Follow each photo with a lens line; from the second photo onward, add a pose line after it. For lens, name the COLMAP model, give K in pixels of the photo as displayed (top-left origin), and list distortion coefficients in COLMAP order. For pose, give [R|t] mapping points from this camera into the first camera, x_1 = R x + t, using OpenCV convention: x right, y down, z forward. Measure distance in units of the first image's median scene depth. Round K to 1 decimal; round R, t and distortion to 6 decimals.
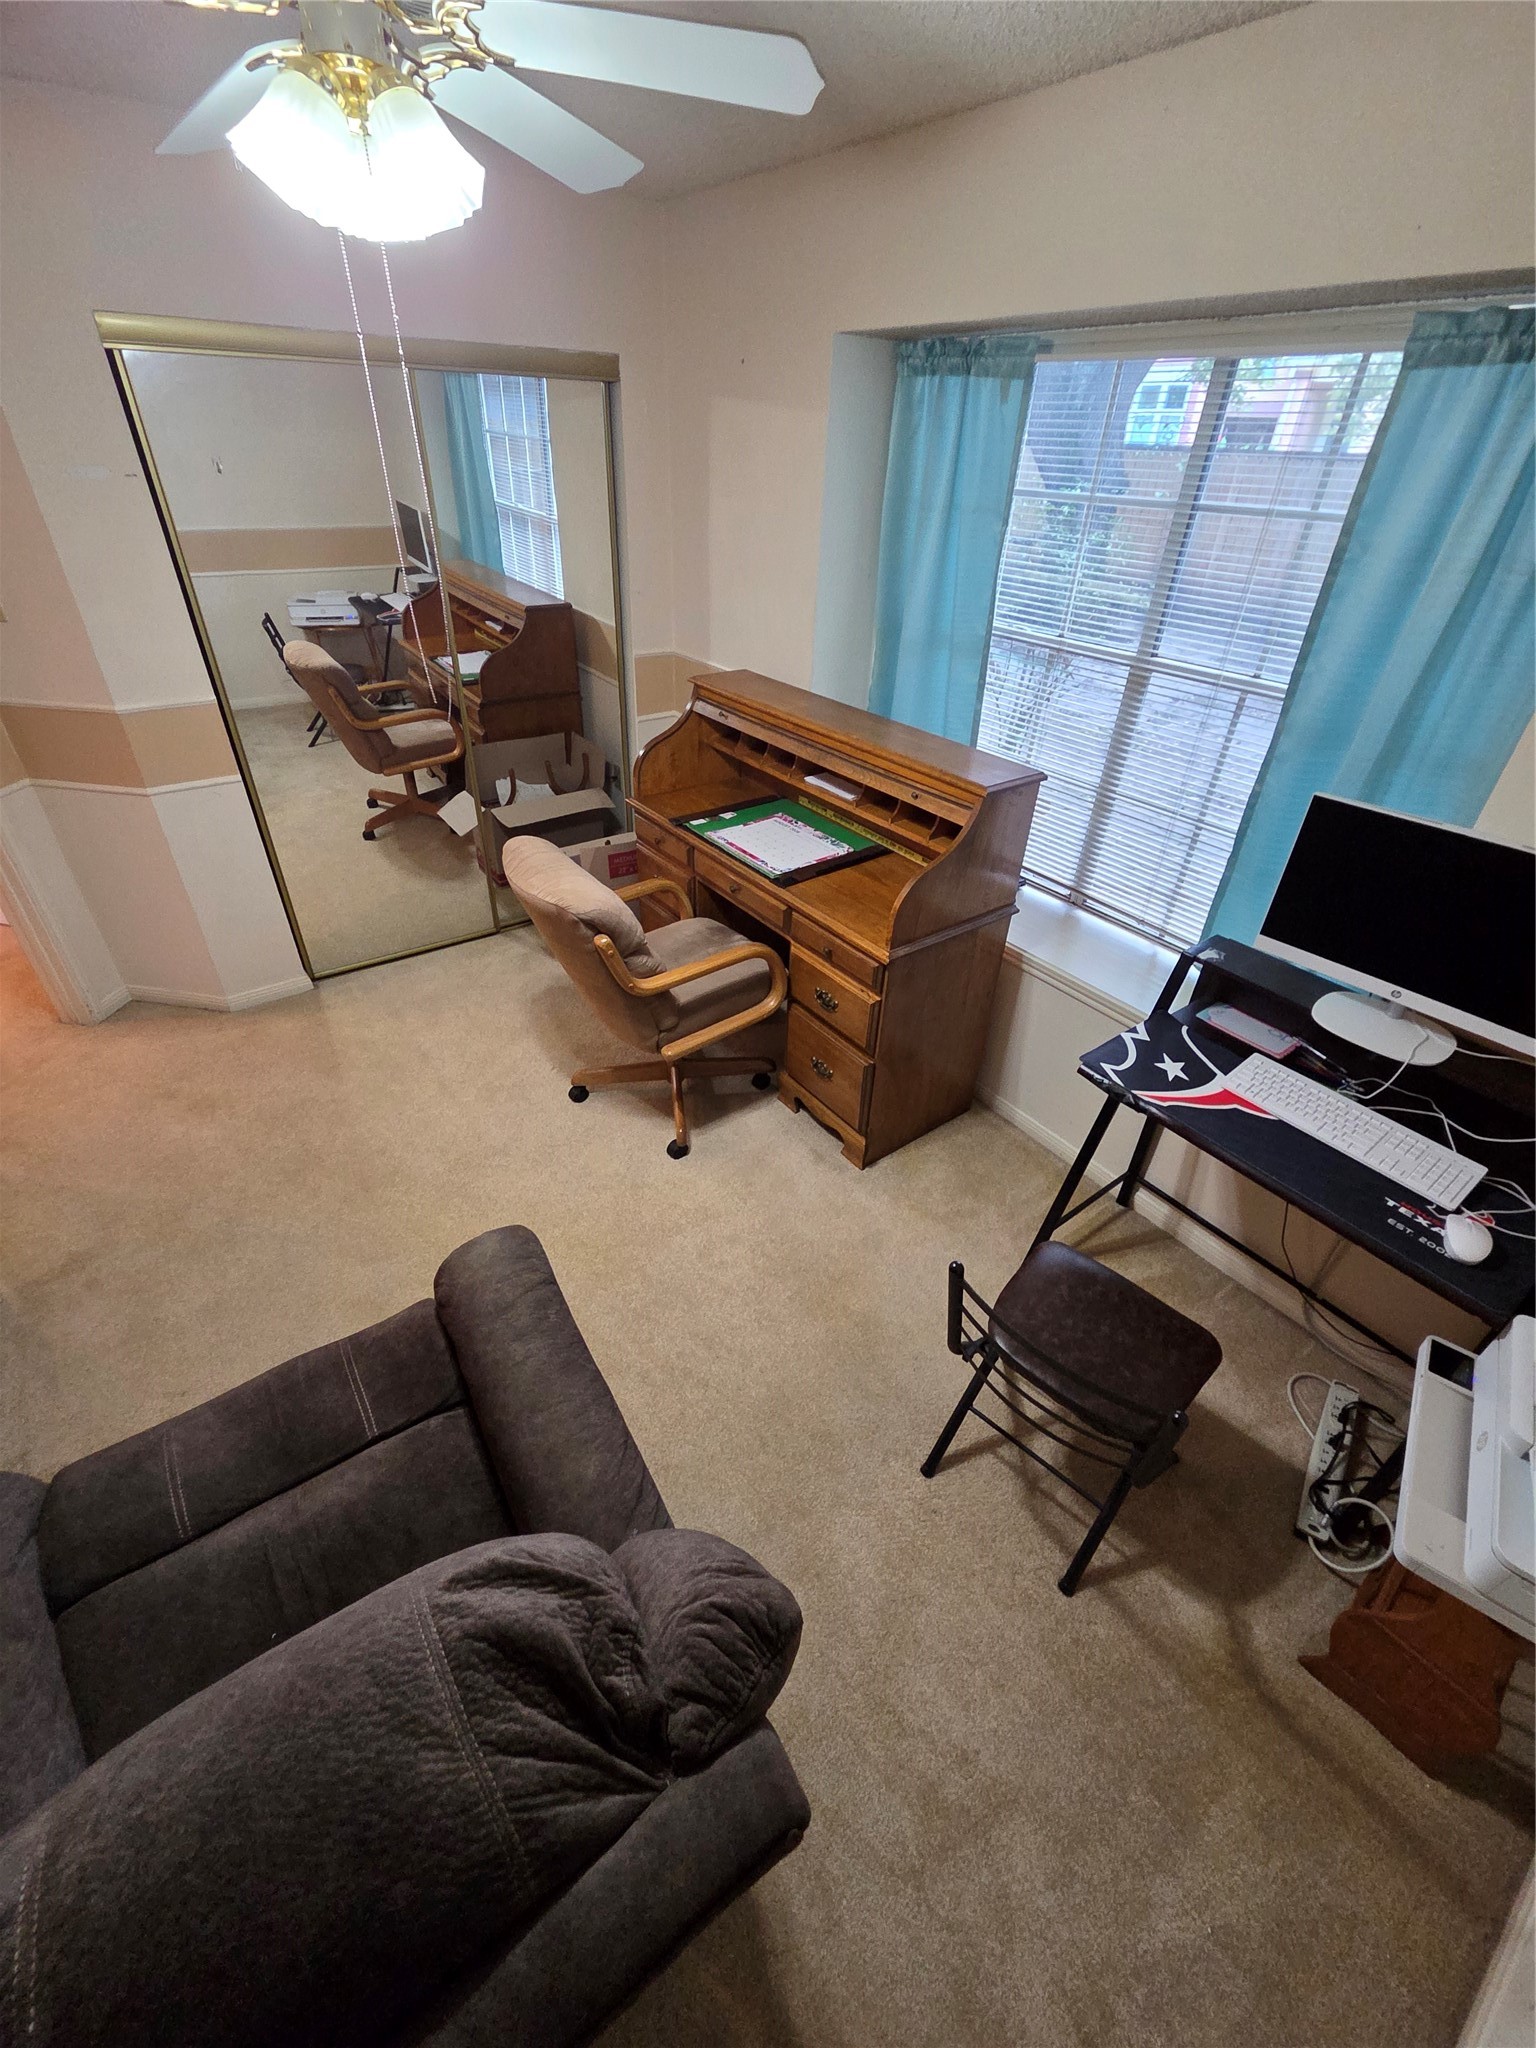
lens RADIAL K [[840.8, 0, 768.0], [0, 840.8, 1024.0], [0, 0, 1]] dist [0.008572, -0.008474]
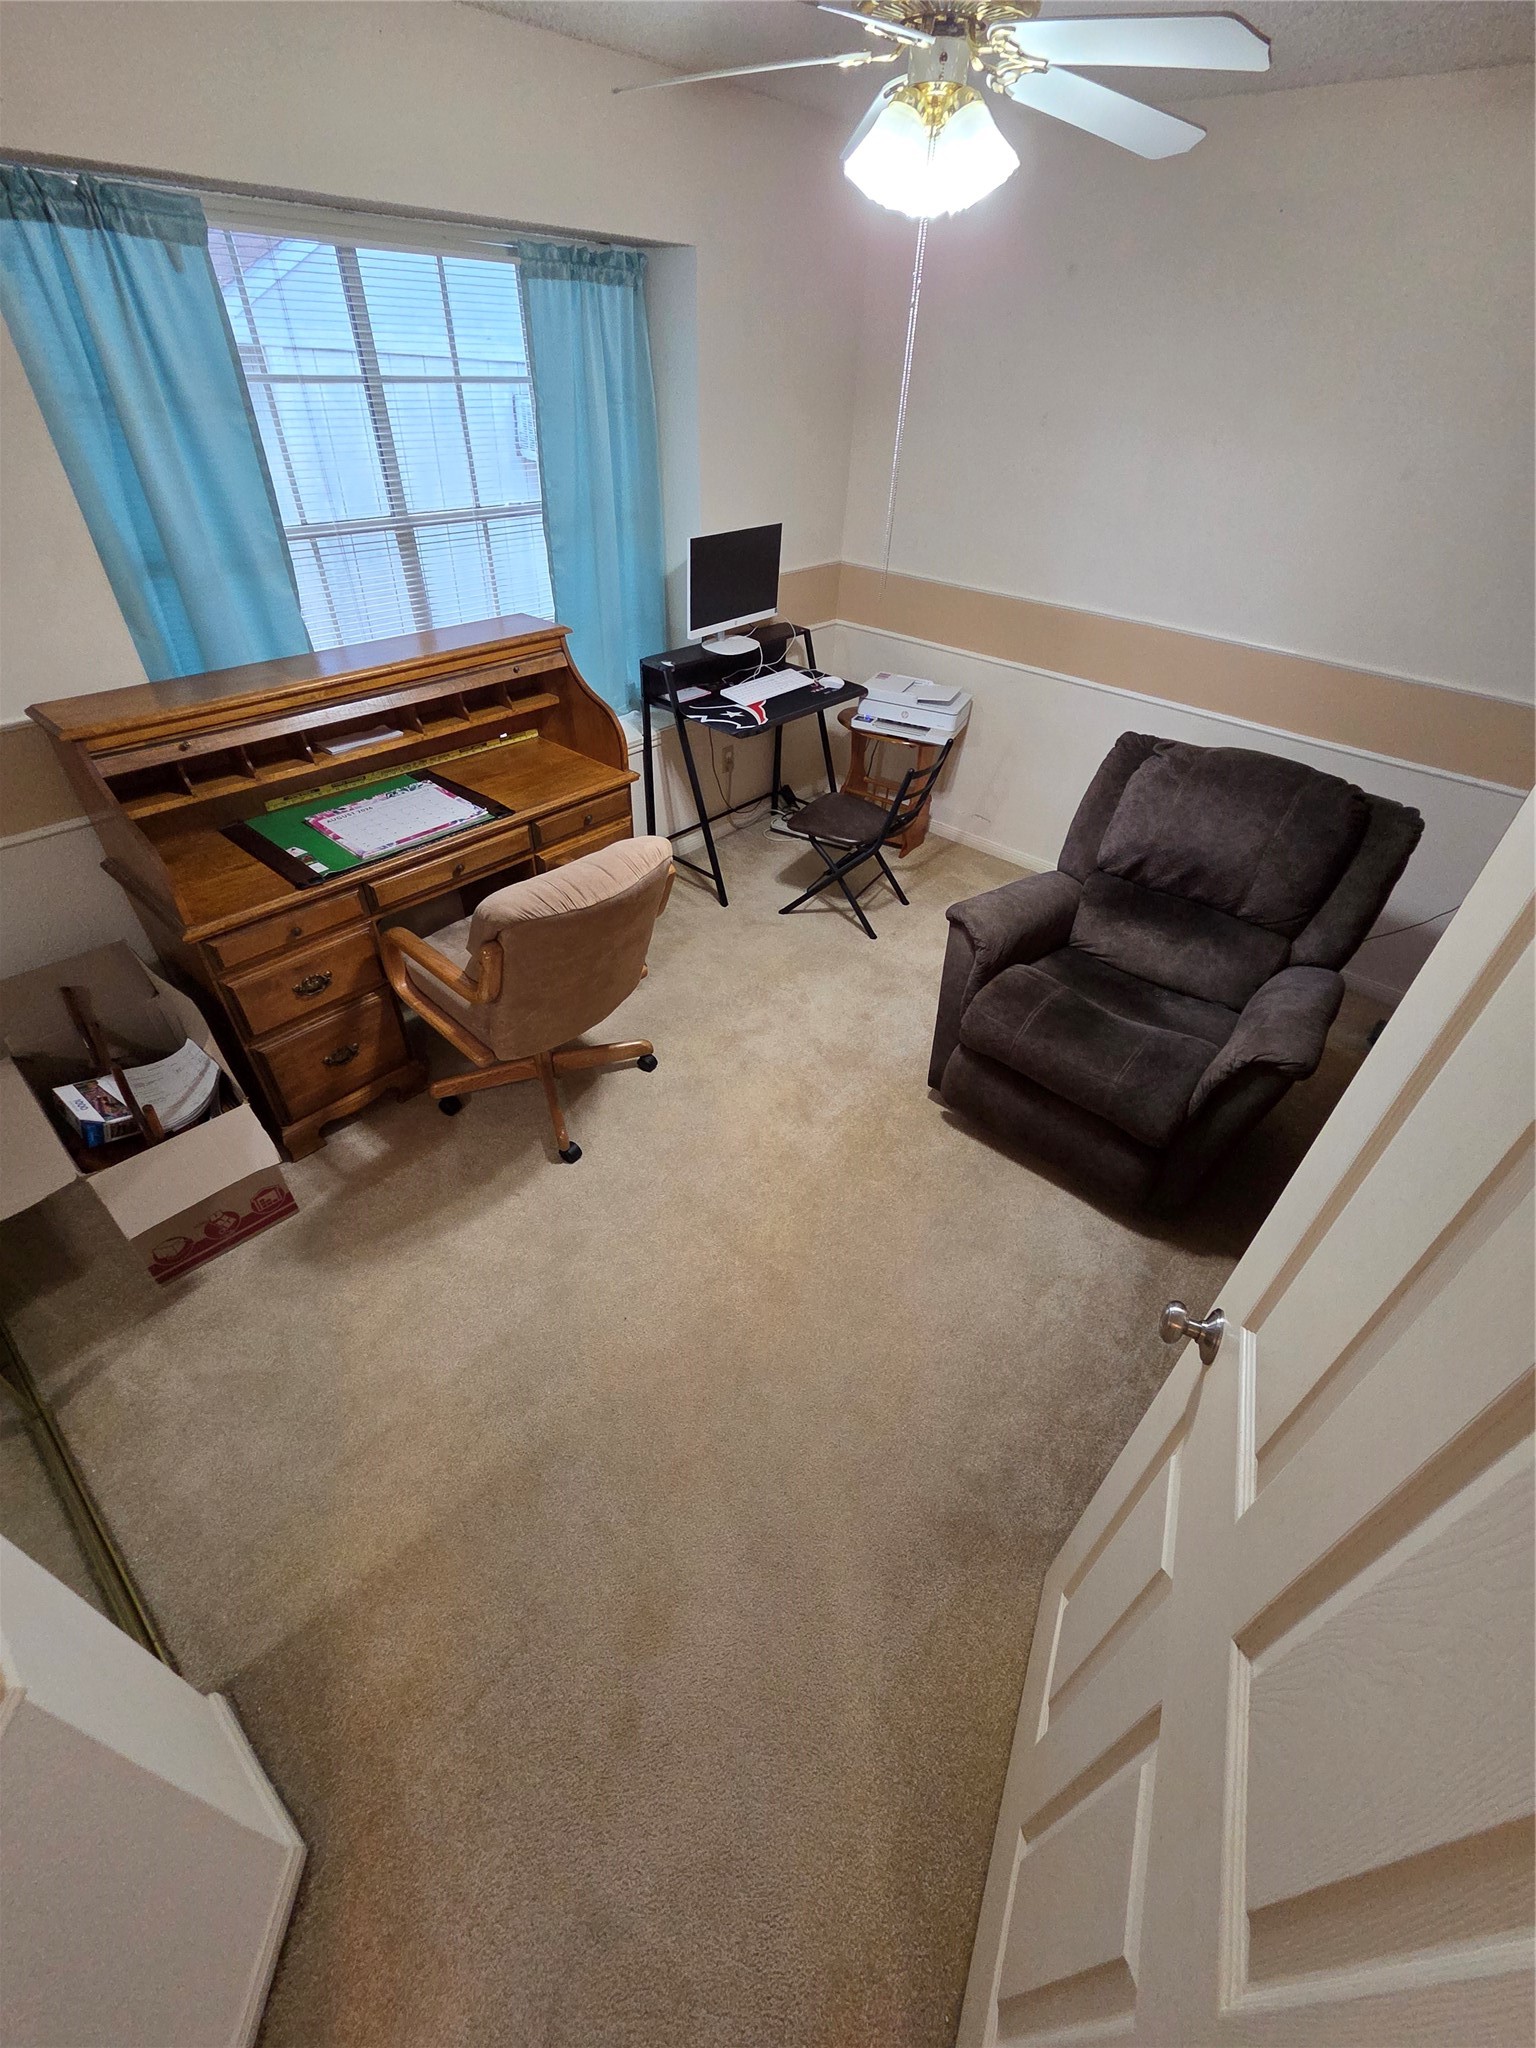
lens RADIAL K [[840.8, 0, 768.0], [0, 840.8, 1024.0], [0, 0, 1]] dist [0.008572, -0.008474]
pose [[-0.216024, -0.639045, 0.738211, -1.003429], [0.516821, 0.566622, 0.641744, -0.537938], [-0.828390, 0.520155, 0.207868, 0.719309]]
